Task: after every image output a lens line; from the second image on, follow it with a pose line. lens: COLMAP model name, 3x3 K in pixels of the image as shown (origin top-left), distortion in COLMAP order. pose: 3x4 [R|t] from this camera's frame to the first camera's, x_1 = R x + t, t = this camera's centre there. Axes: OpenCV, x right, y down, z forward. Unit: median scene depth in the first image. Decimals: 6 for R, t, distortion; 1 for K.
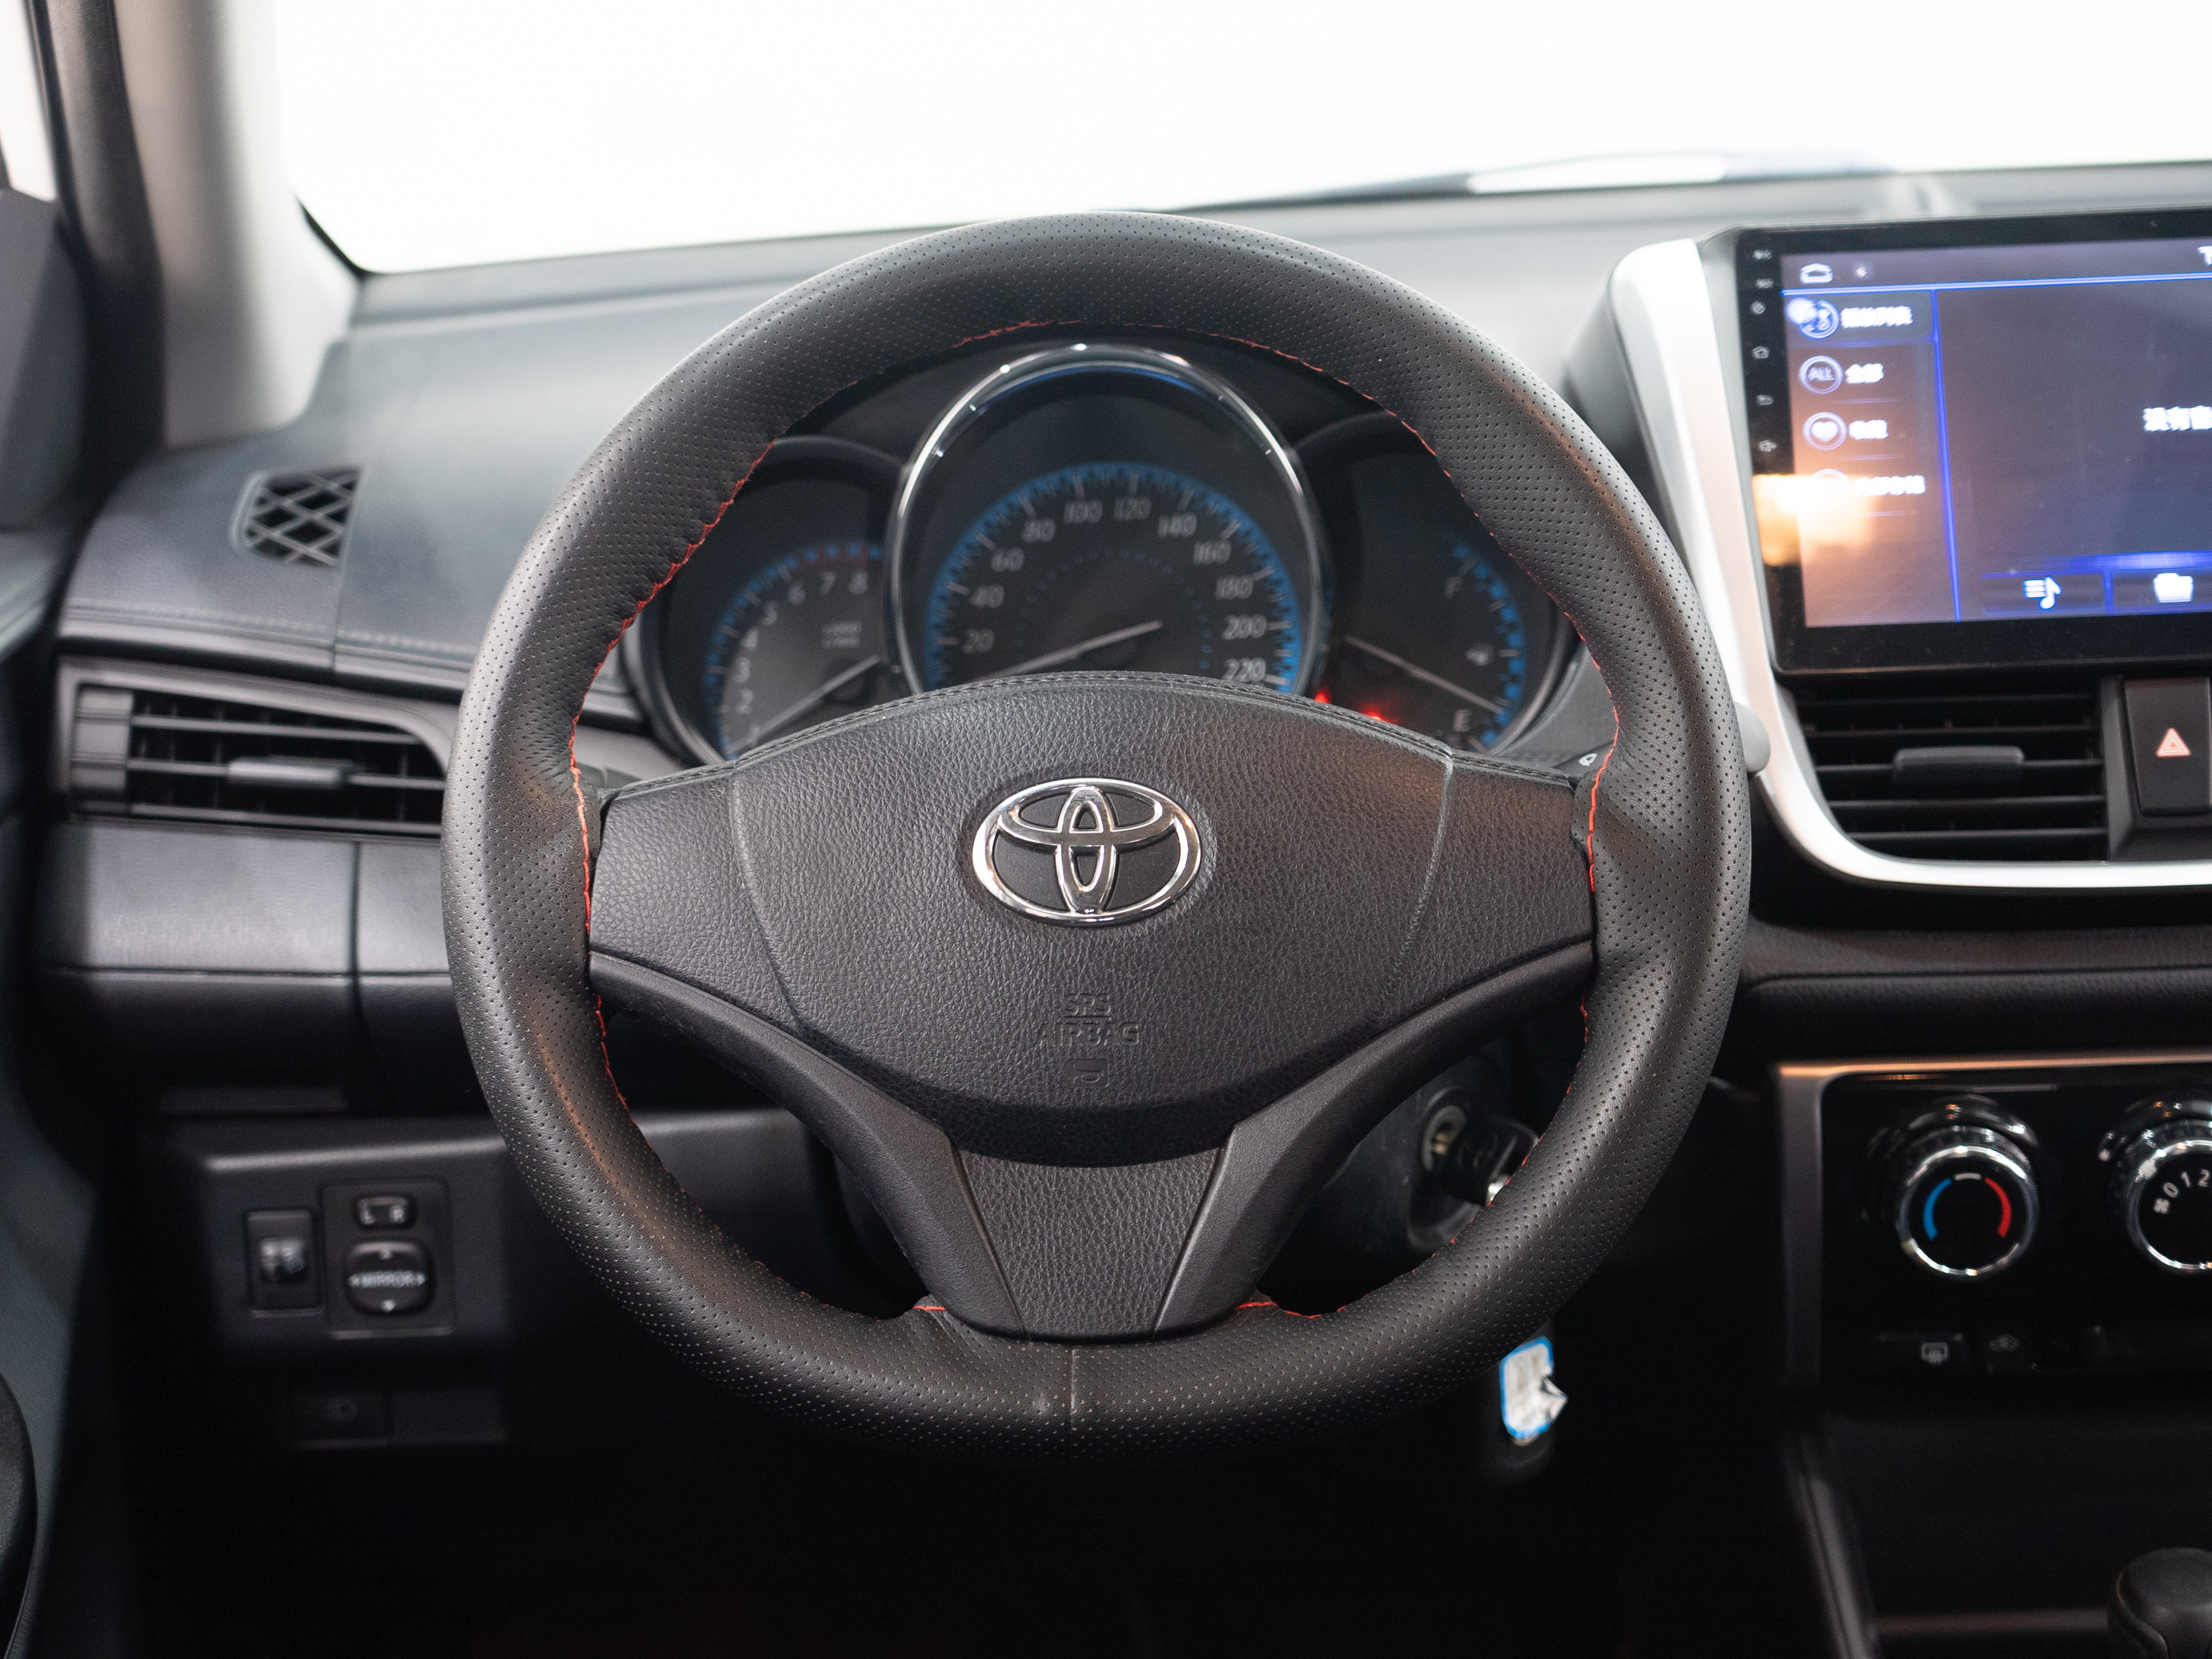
lens RADIAL K [[5075.2, 0, 1115.8], [0, 5075.2, 872.4], [0, 0, 1]] dist [0.053745, 0.426238]
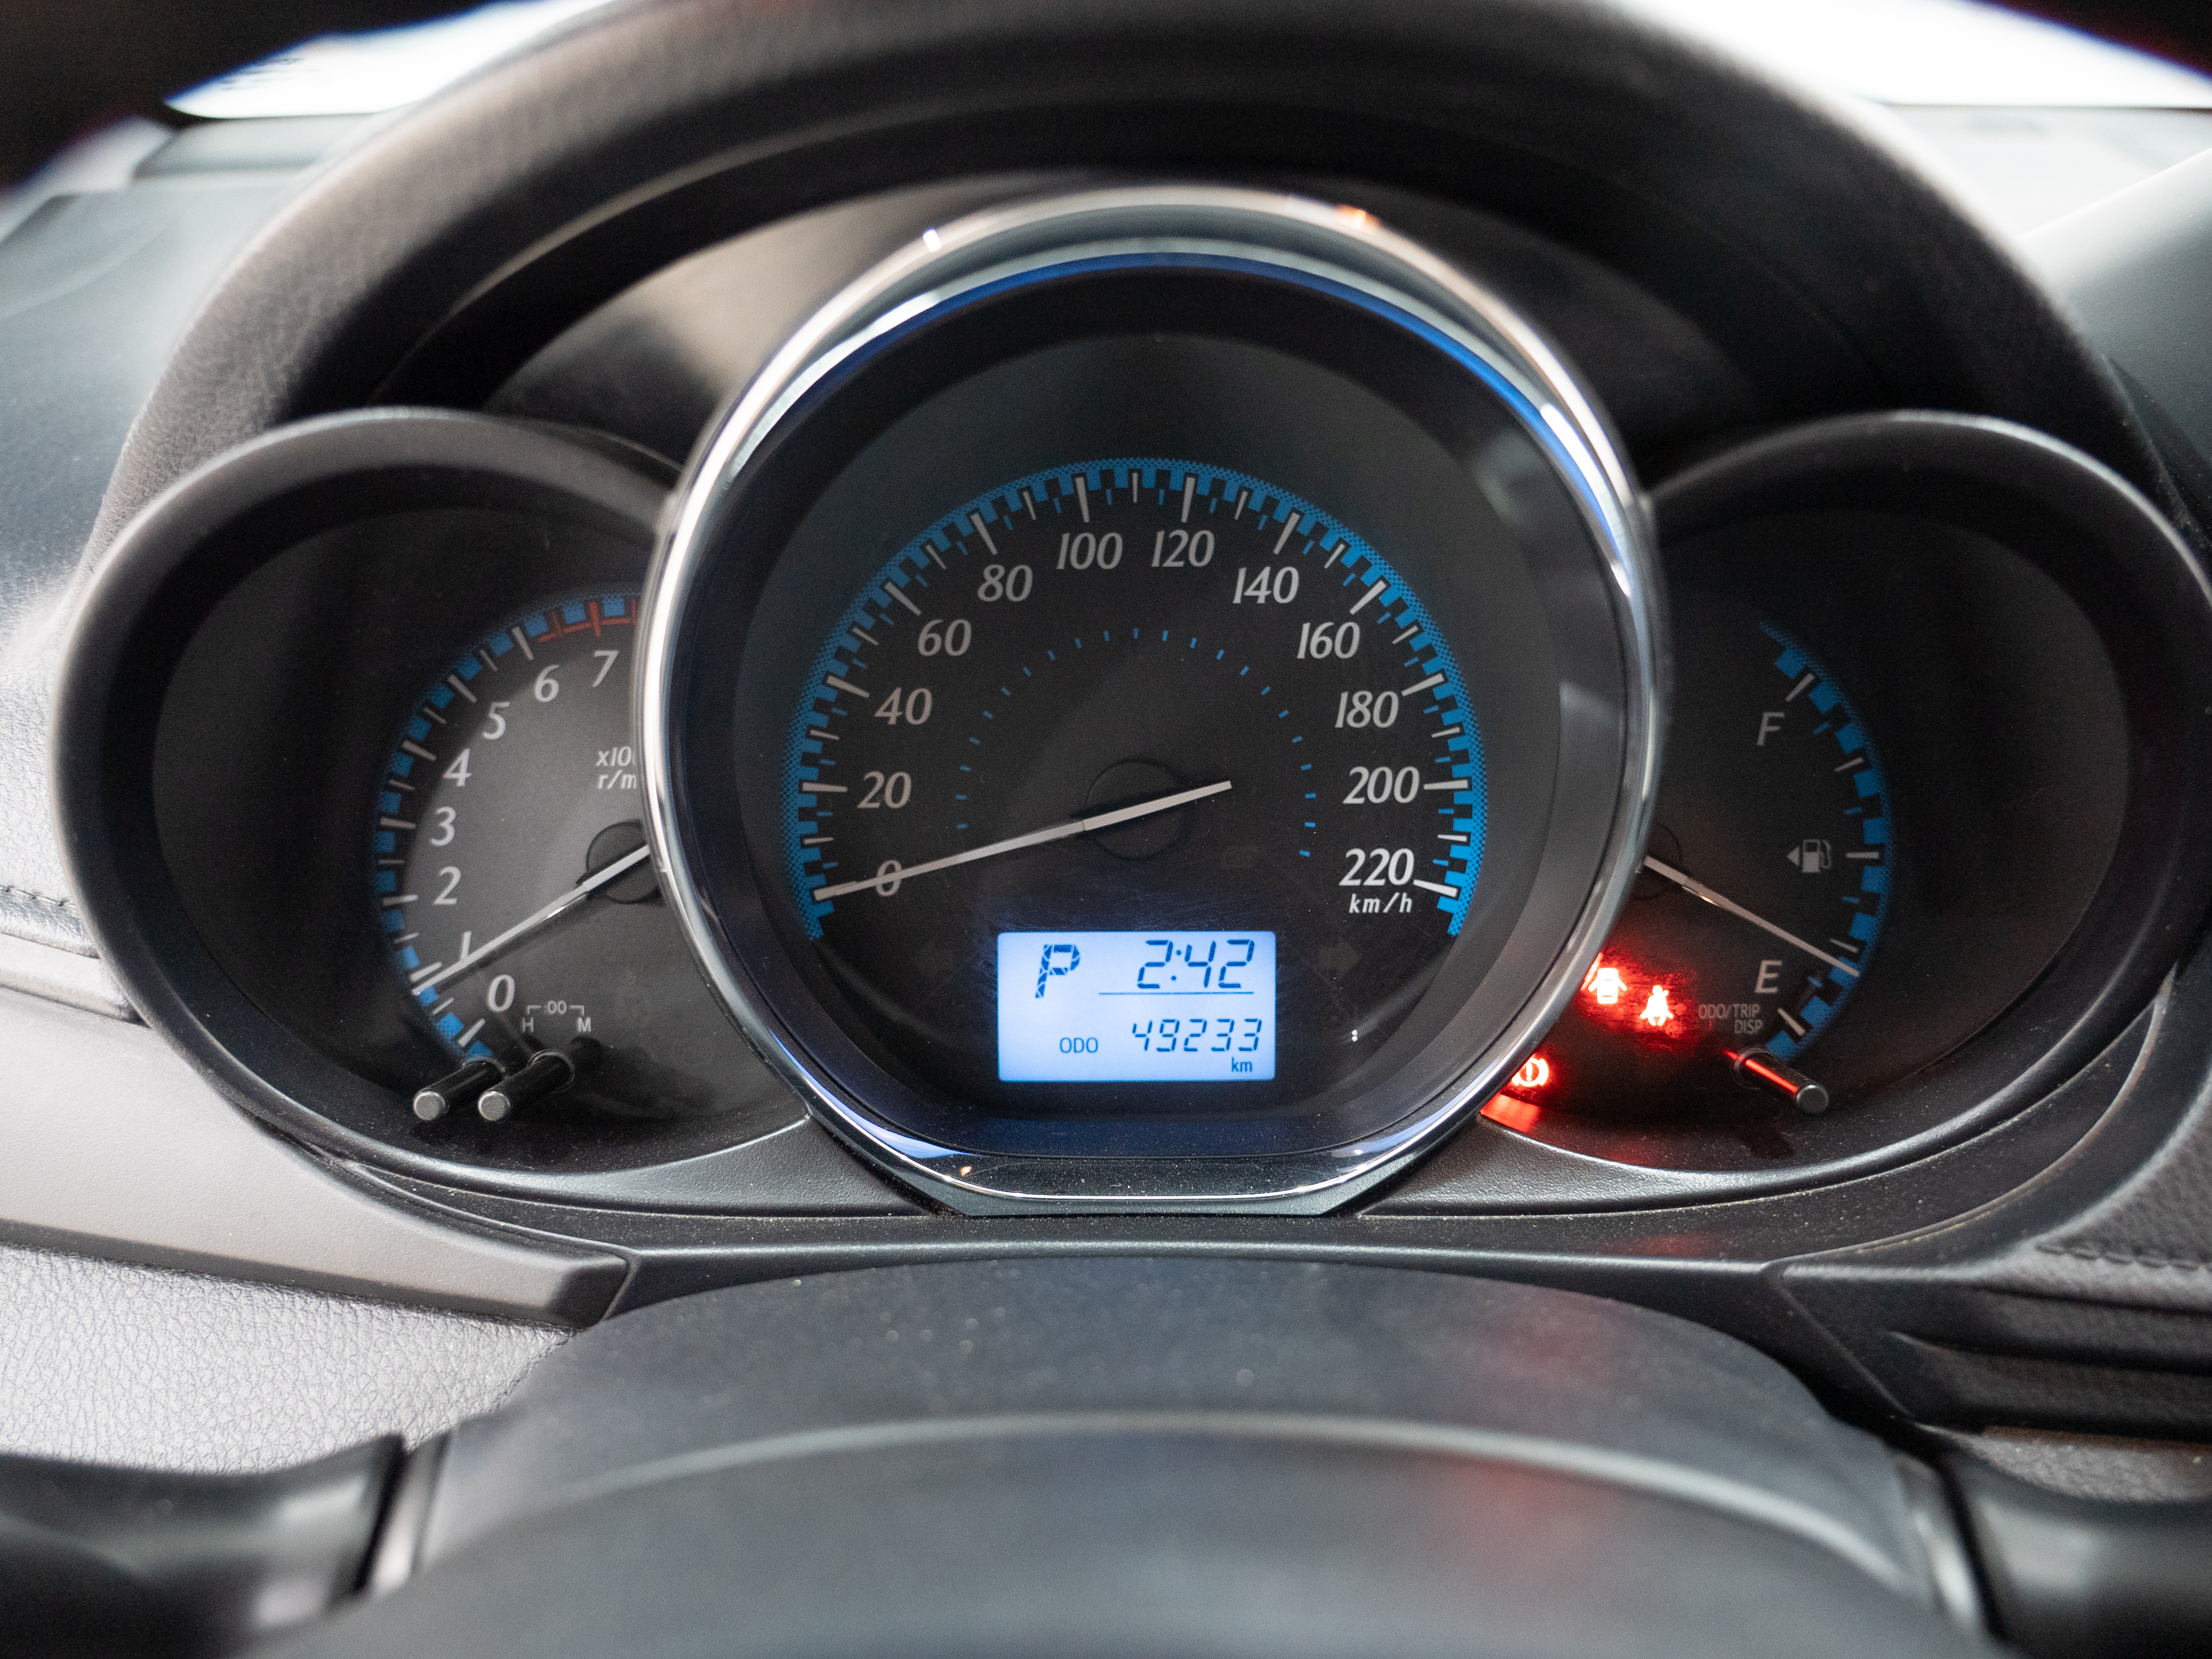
lens RADIAL K [[1689.7, 0, 1106.0], [0, 1689.7, 829.5], [0, 0, 1]] dist [-0.031356, 0.002416]
pose [[0.998326, 0.034694, 0.046272, -0.012557], [-0.043515, 0.977618, 0.205840, -0.083158], [-0.038095, -0.207509, 0.977491, 0.866129]]
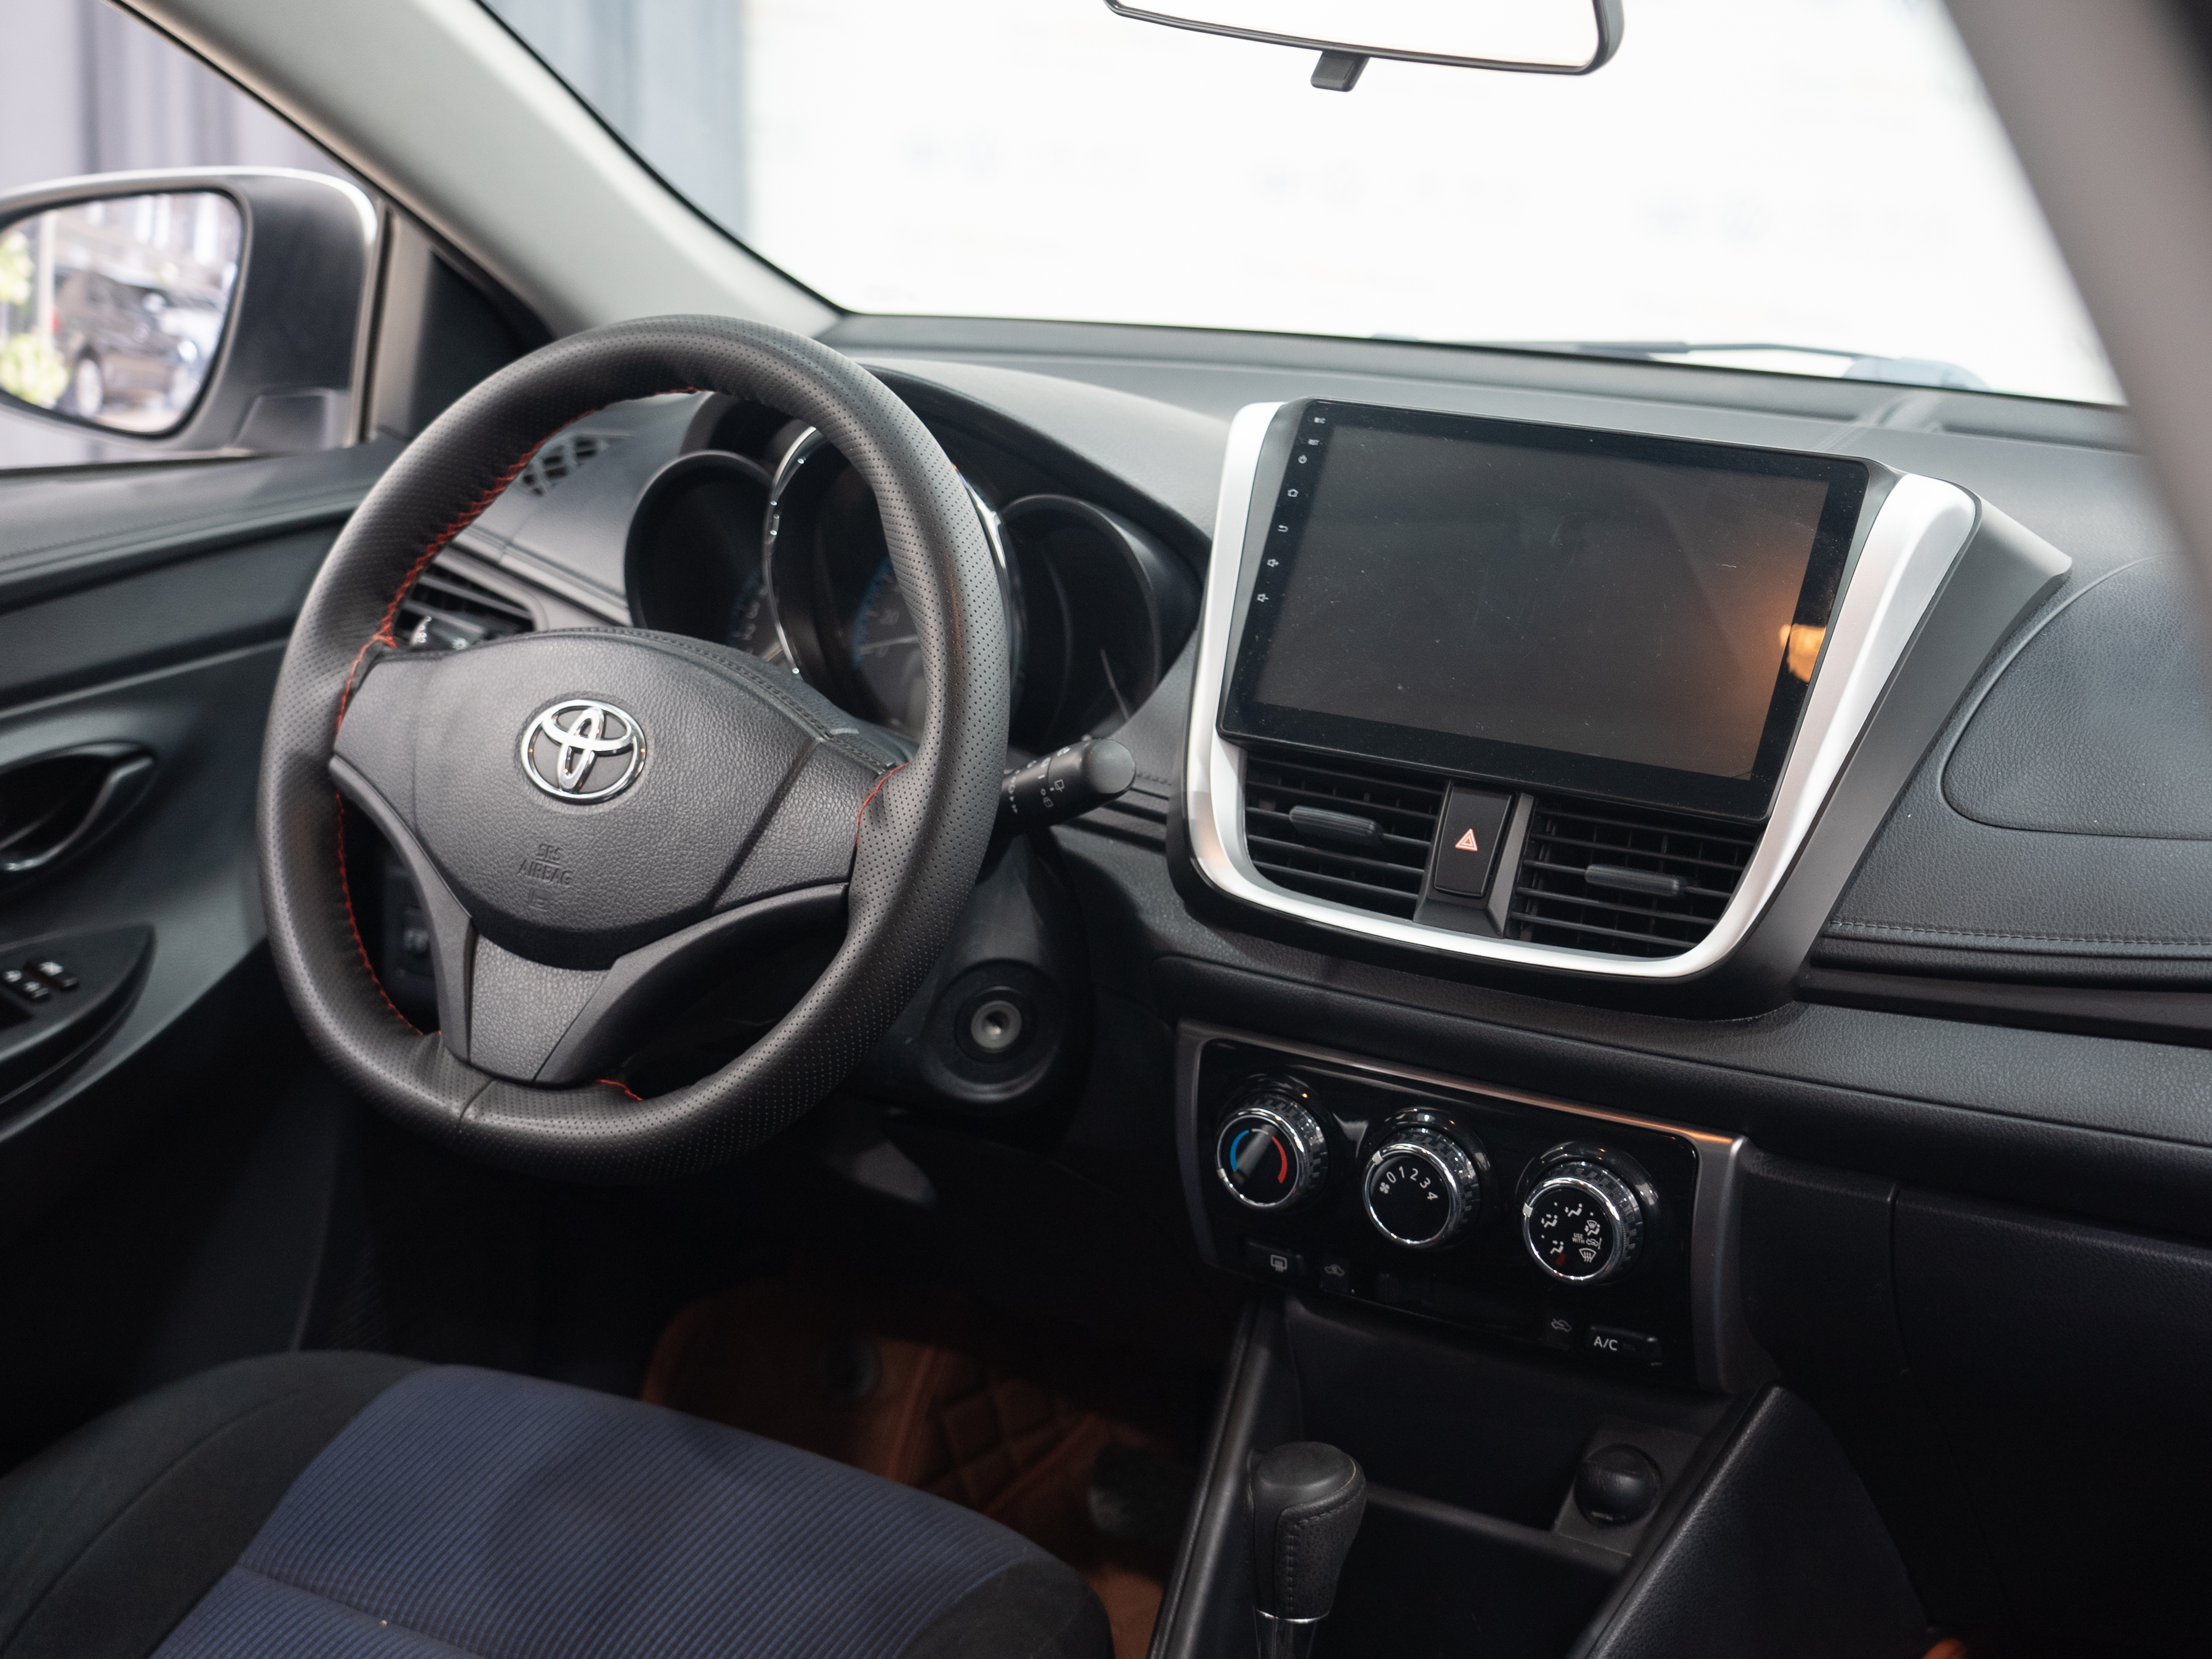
lens RADIAL K [[3983.6, 0, 1106.0], [0, 3983.6, 829.5], [0, 0, 1]] dist [0.026788, 0.012605]
pose [[0.839109, 0.193869, -0.508243, 0.626225], [-0.186014, 0.980273, 0.066814, -0.076224], [0.511170, 0.038476, 0.858618, 0.088743]]
